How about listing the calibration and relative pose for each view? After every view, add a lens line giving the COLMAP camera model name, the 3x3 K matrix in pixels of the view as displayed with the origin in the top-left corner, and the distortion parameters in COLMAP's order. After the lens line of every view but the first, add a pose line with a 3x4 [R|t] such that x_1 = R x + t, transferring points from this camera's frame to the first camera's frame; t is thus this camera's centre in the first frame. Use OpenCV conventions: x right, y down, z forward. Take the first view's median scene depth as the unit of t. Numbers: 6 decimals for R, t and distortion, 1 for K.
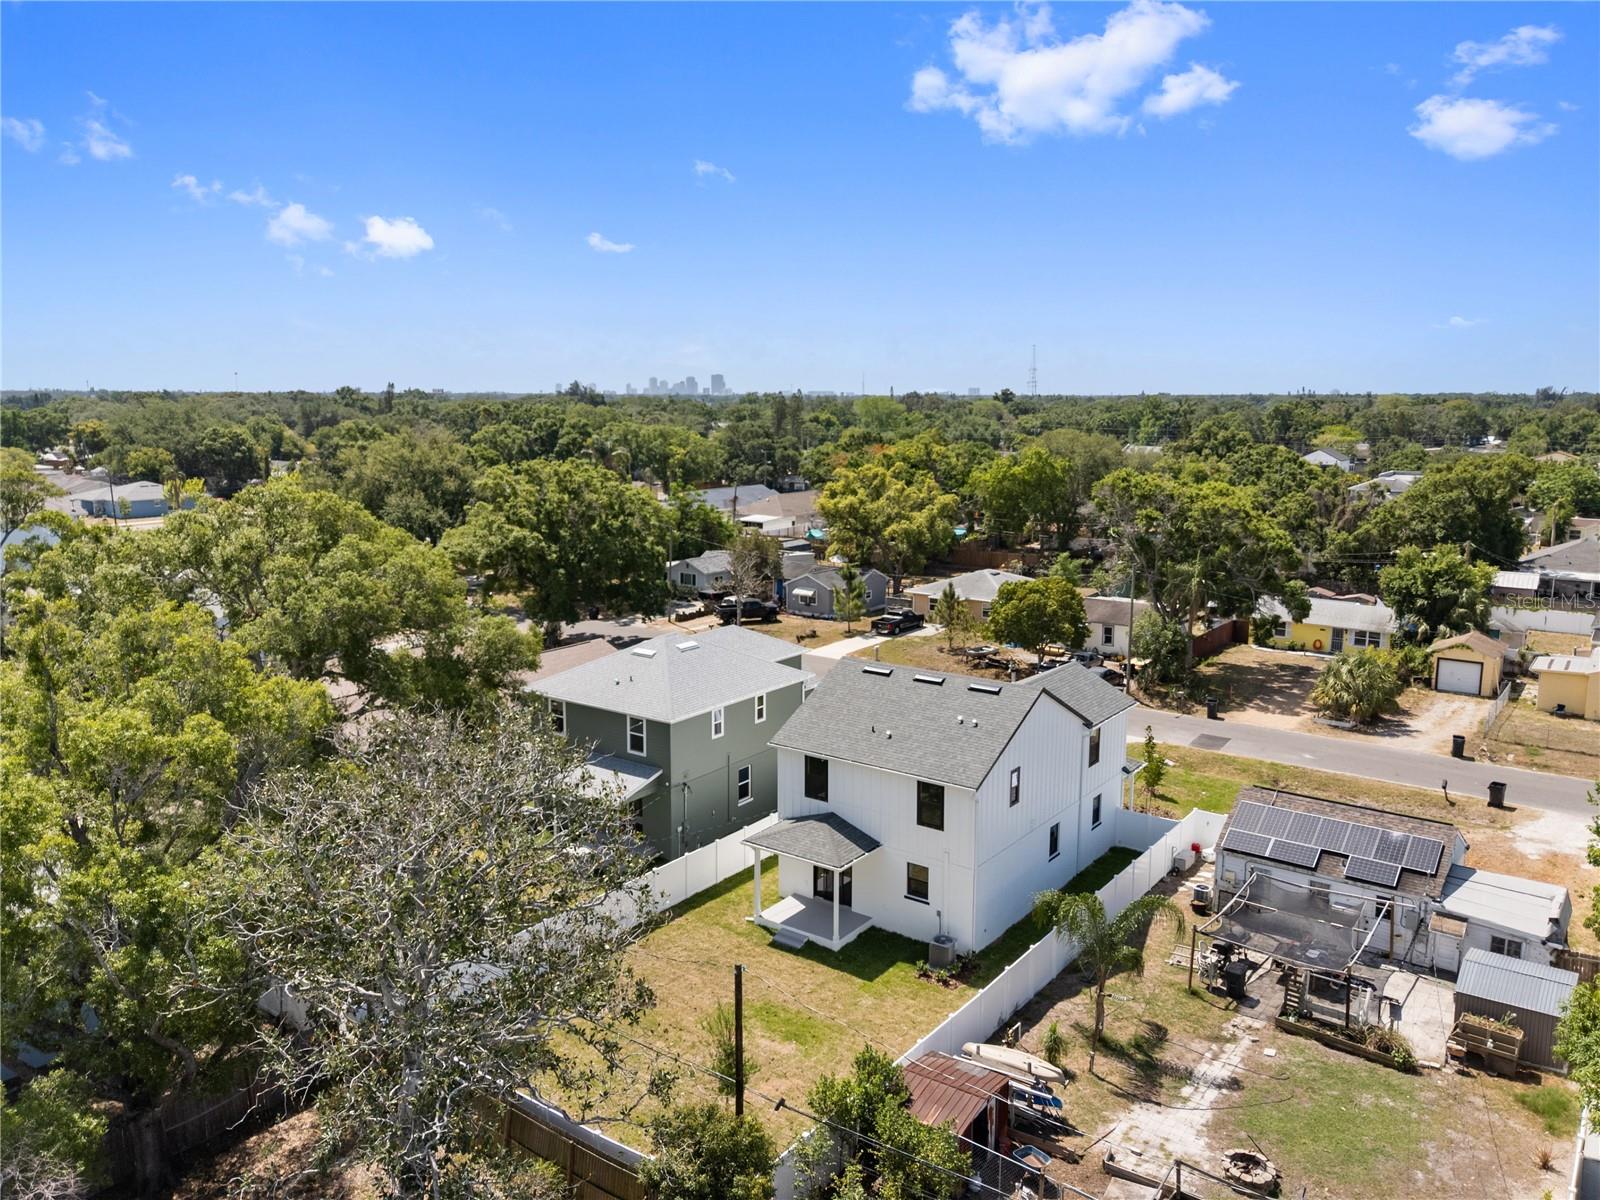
lens RADIAL K [[1177.2, 0, 794.4], [0, 1177.2, 600.7], [0, 0, 1]] dist [0.076064, -0.067764]
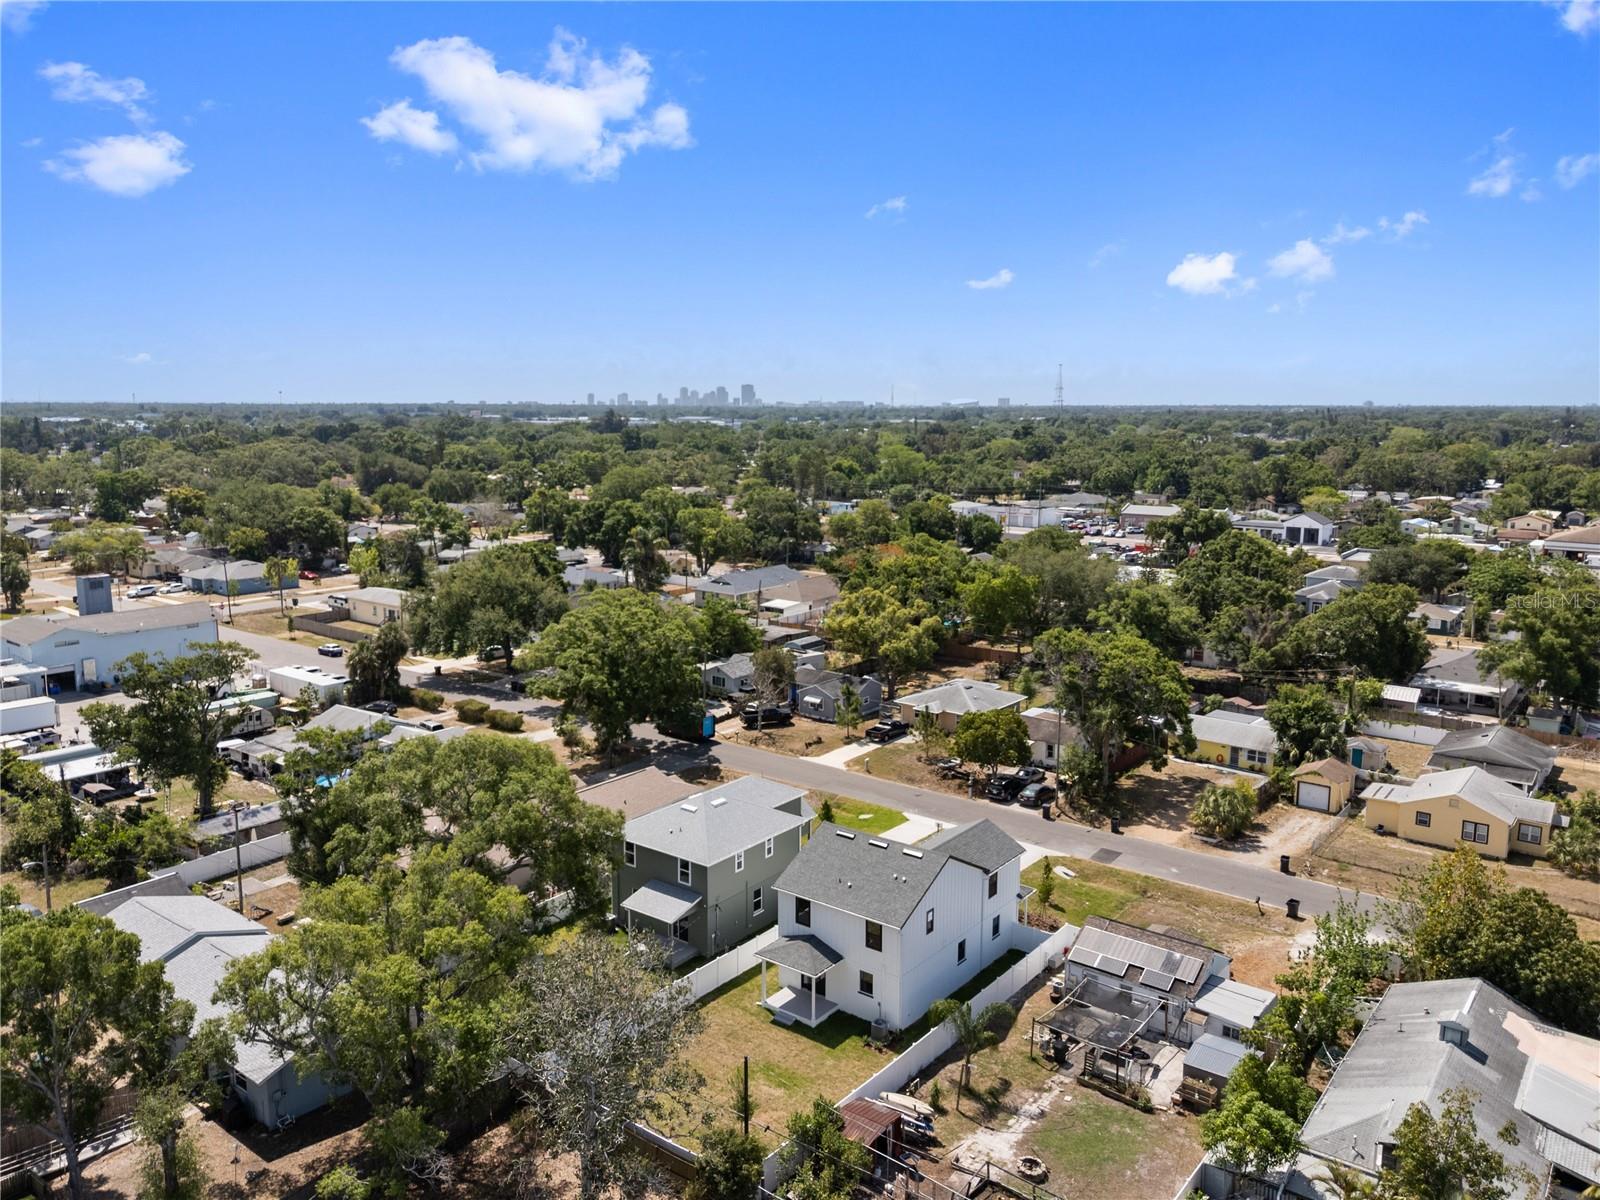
lens RADIAL K [[1177.2, 0, 792.6], [0, 1177.2, 599.8], [0, 0, 1]] dist [0.076064, -0.067764]
pose [[0.999648, 0.004132, -0.026216, 0.034057], [-0.004319, 0.999966, -0.007083, -0.188379], [0.026186, 0.007194, 0.999631, -0.419142]]
